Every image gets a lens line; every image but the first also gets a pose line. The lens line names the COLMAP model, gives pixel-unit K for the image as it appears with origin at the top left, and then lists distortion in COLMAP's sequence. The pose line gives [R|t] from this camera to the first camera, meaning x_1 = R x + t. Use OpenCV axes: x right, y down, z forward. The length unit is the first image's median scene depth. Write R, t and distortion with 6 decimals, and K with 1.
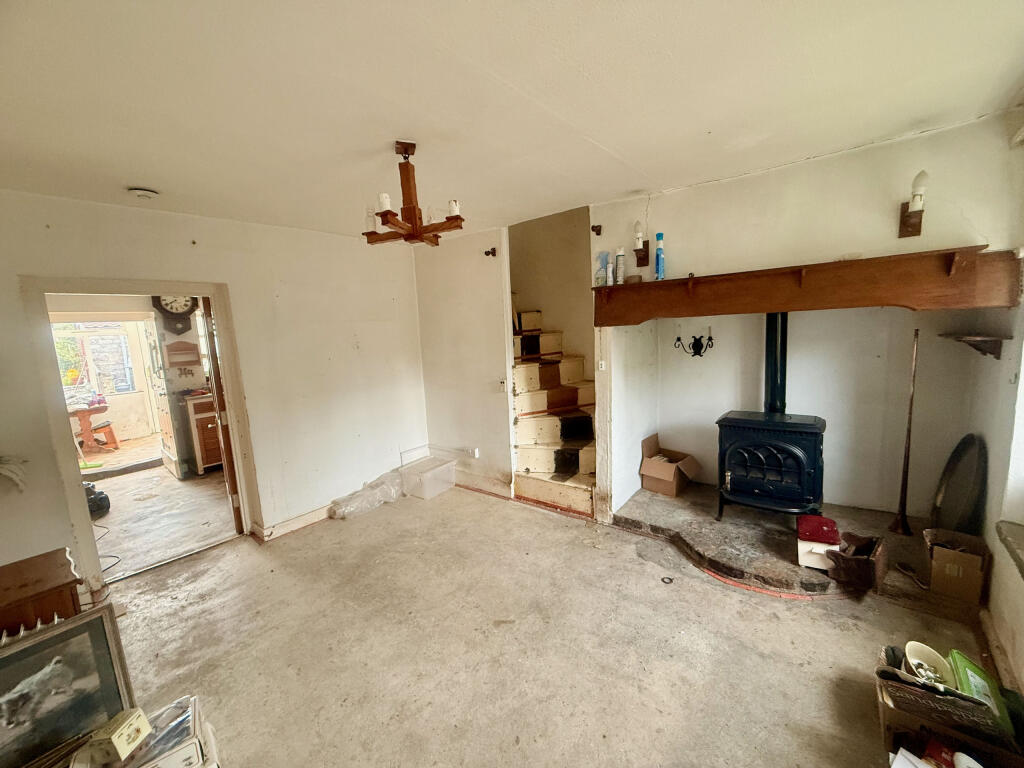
lens RADIAL K [[412.3, 0, 512.9], [0, 412.3, 381.6], [0, 0, 1]] dist [-0.002141, -0.000175]
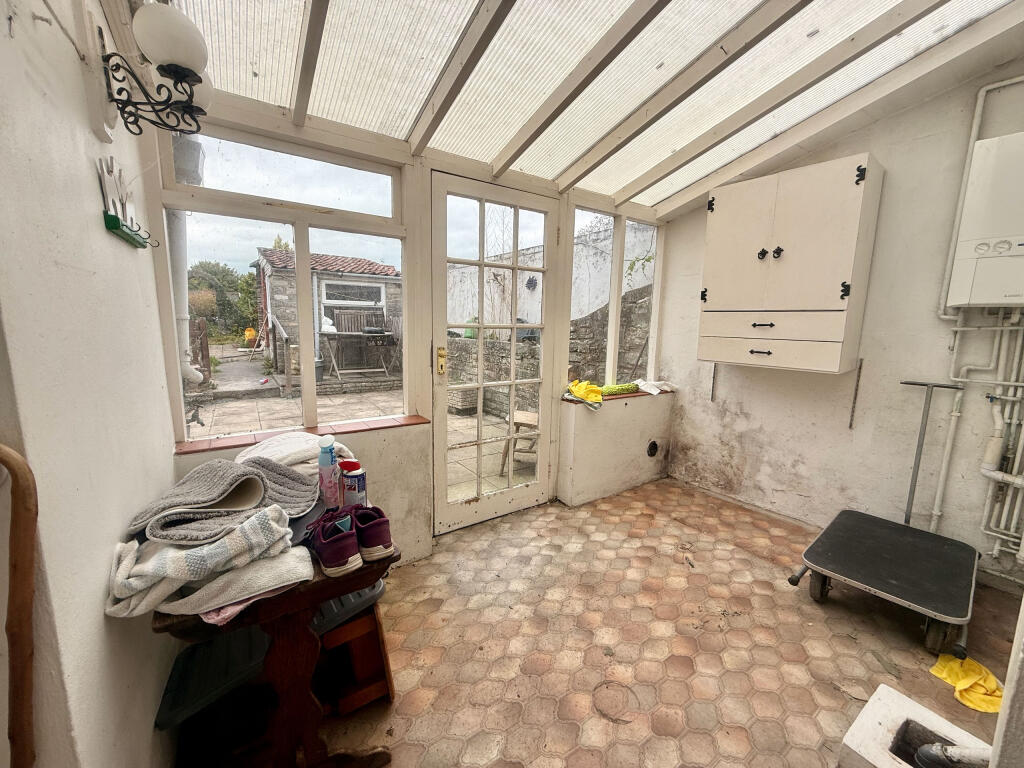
lens RADIAL K [[412.3, 0, 510.1], [0, 412.3, 383.5], [0, 0, 1]] dist [-0.002141, -0.000175]
pose [[0.961889, 0.118564, -0.246398, -0.926314], [-0.111647, 0.992864, 0.041905, -0.030418], [0.249608, -0.012798, 0.968262, 0.860858]]
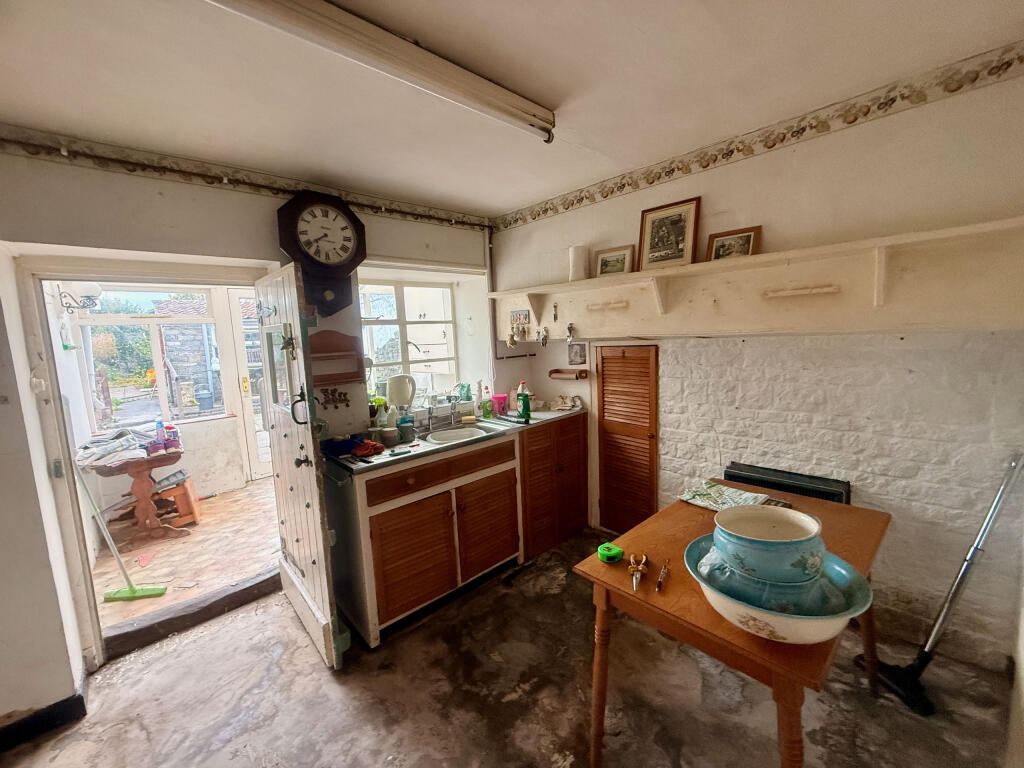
lens RADIAL K [[412.3, 0, 513.0], [0, 412.3, 382.3], [0, 0, 1]] dist [-0.002141, -0.000175]
pose [[0.993387, 0.024172, -0.112242, -0.511141], [-0.025020, 0.999668, -0.006148, -0.039692], [0.112056, 0.008915, 0.993662, 0.529345]]
